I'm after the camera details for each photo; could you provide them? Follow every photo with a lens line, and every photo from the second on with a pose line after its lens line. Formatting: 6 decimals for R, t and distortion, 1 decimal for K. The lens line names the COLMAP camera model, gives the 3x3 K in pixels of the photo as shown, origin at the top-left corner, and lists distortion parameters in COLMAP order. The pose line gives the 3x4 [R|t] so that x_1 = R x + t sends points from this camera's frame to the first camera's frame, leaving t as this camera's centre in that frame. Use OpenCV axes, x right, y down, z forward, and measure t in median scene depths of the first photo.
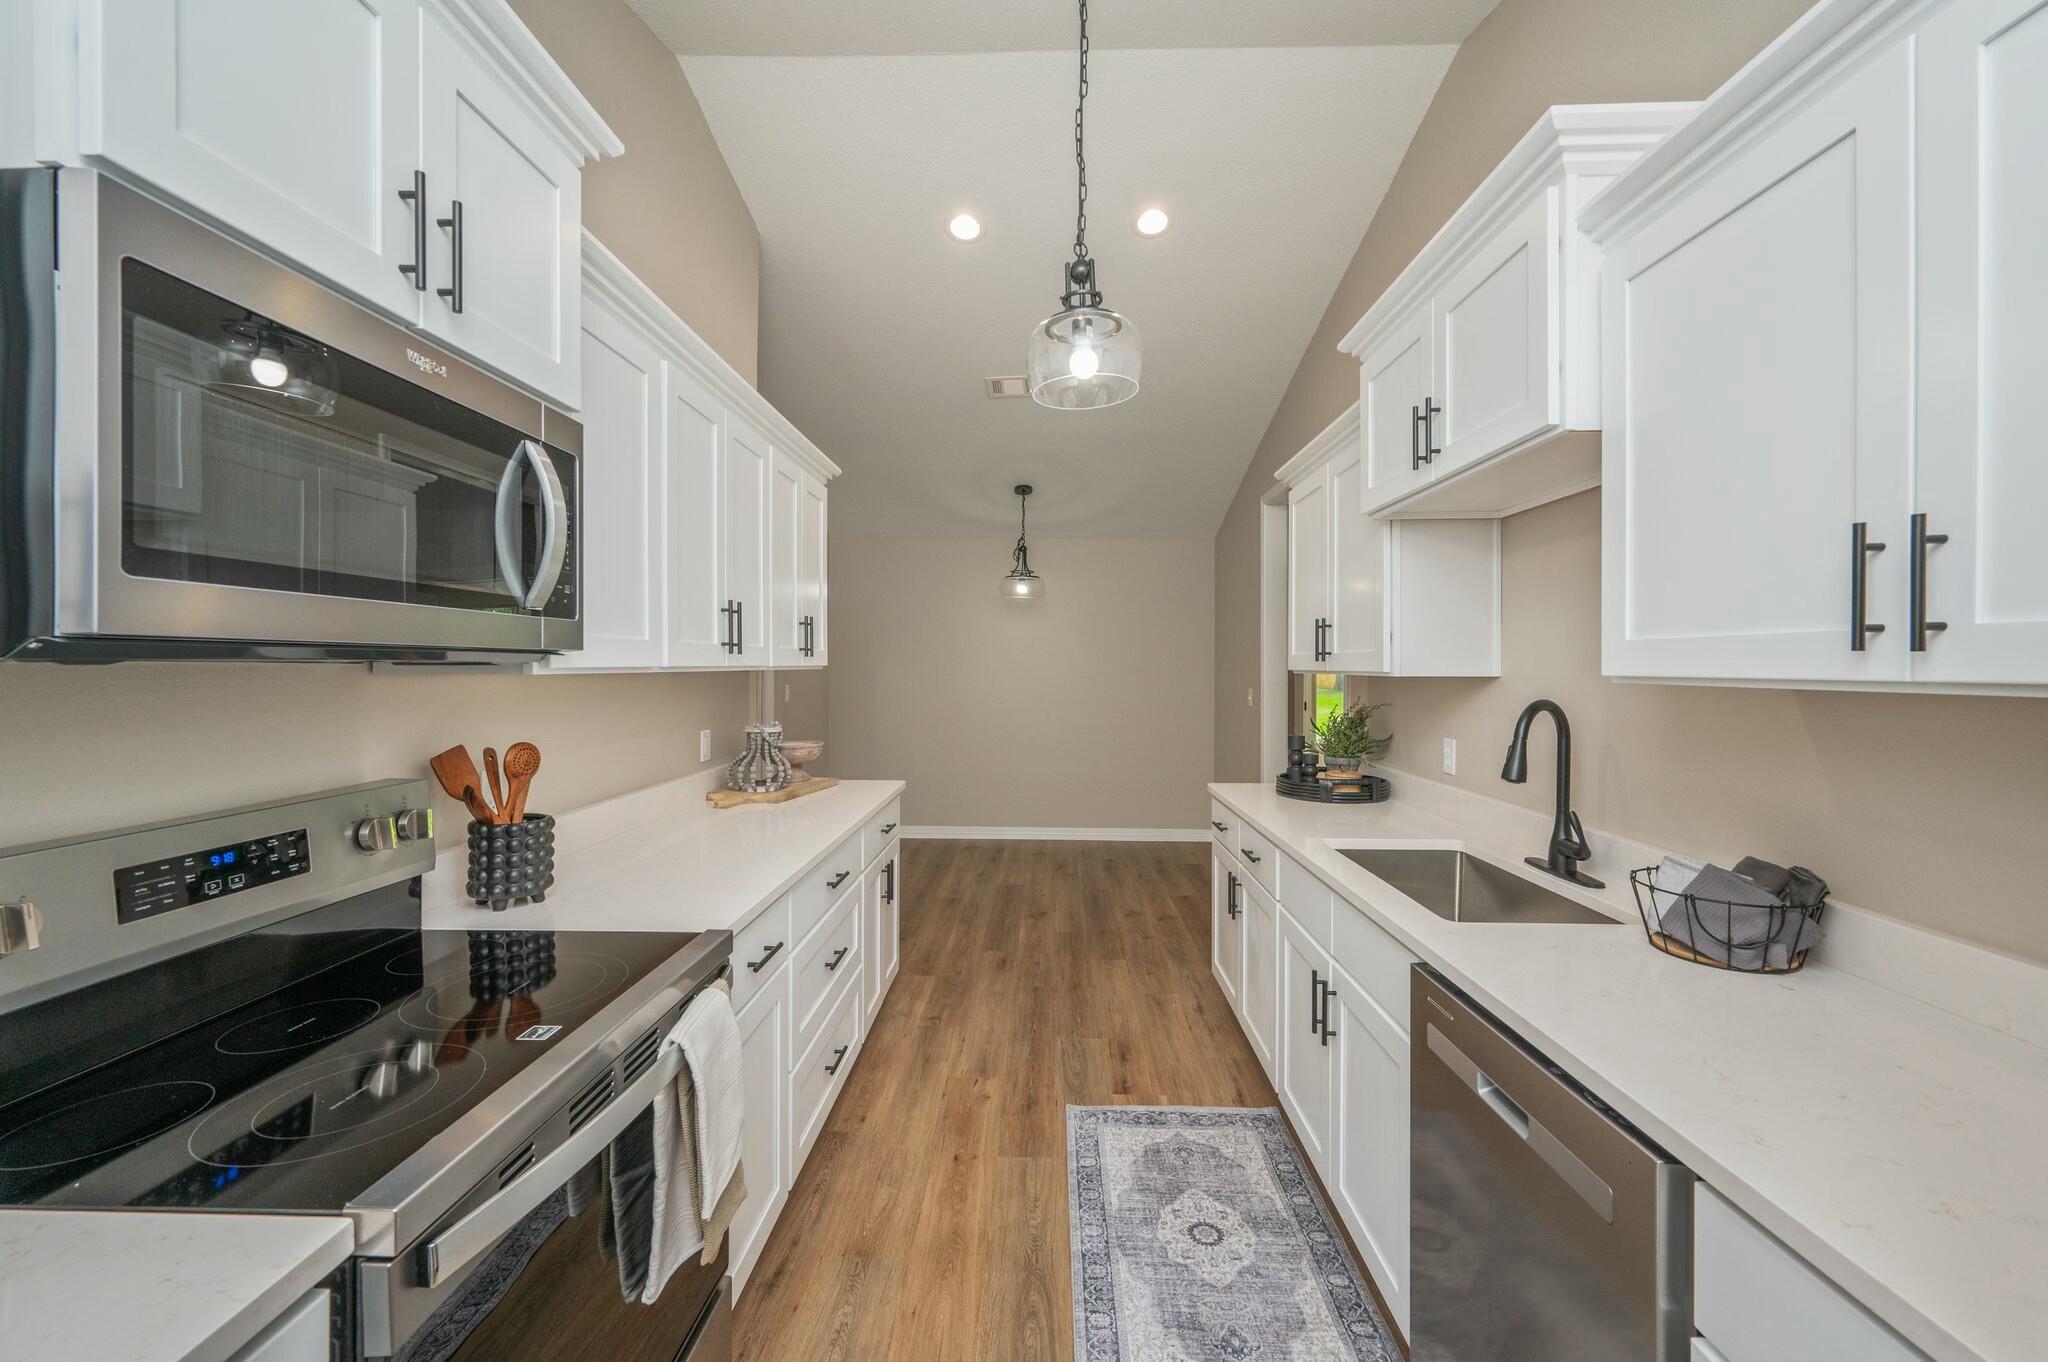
lens RADIAL K [[814.3, 0, 1023.2], [0, 814.3, 671.3], [0, 0, 1]] dist [0.000079, 0.000107]
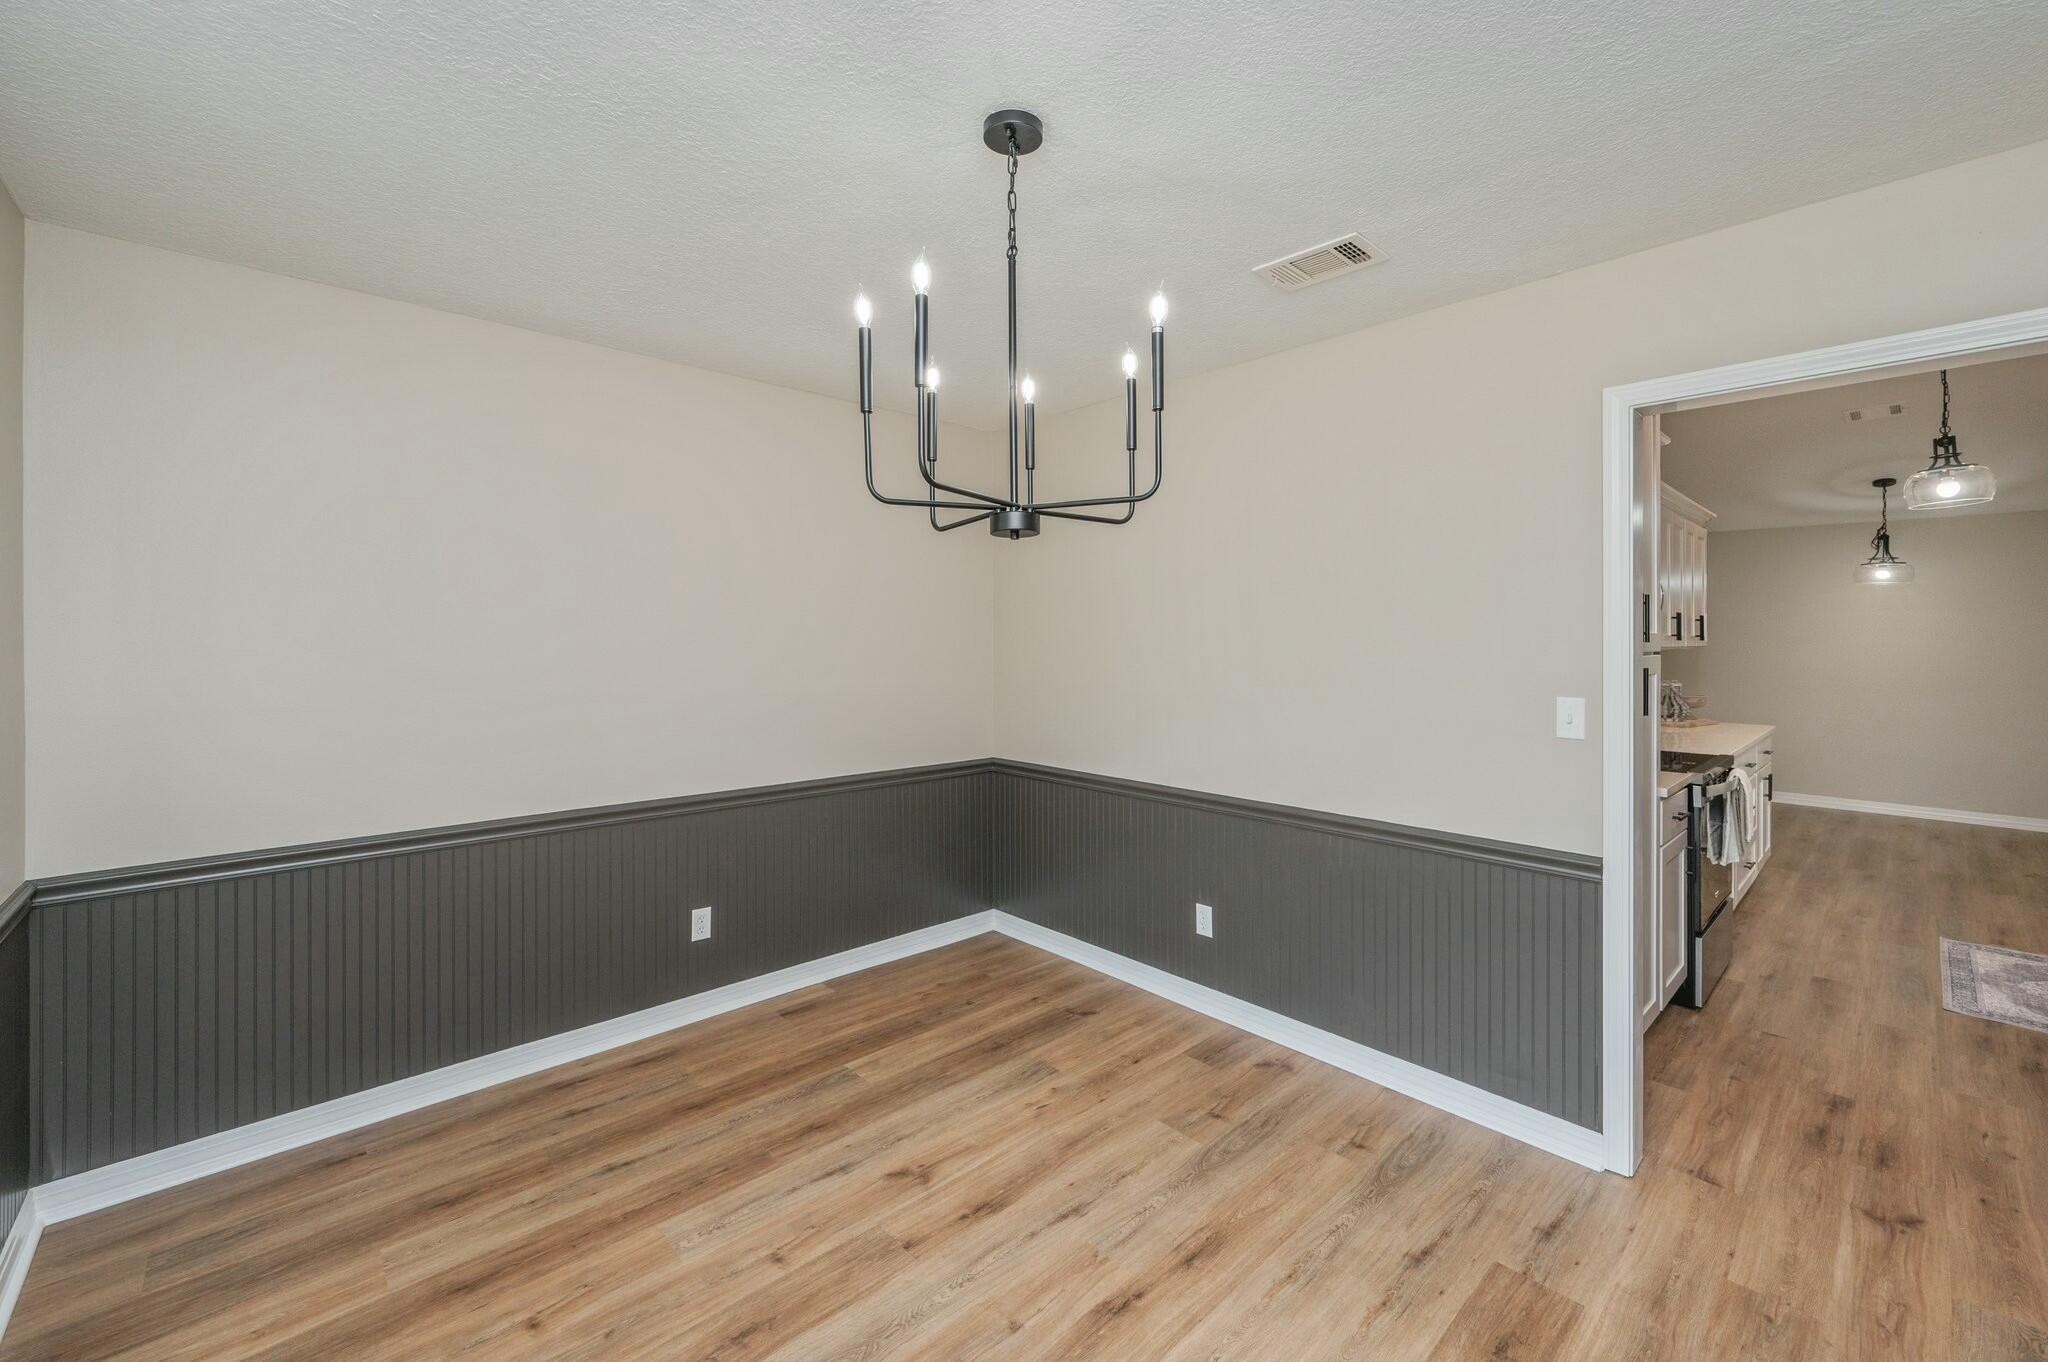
lens RADIAL K [[814.3, 0, 1042.3], [0, 814.3, 634.5], [0, 0, 1]] dist [0.000079, 0.000107]
pose [[0.704126, -0.003934, -0.710064, -0.039911], [-0.007820, 0.999881, -0.013294, 0.001638], [0.710032, 0.014913, 0.704011, -1.123550]]
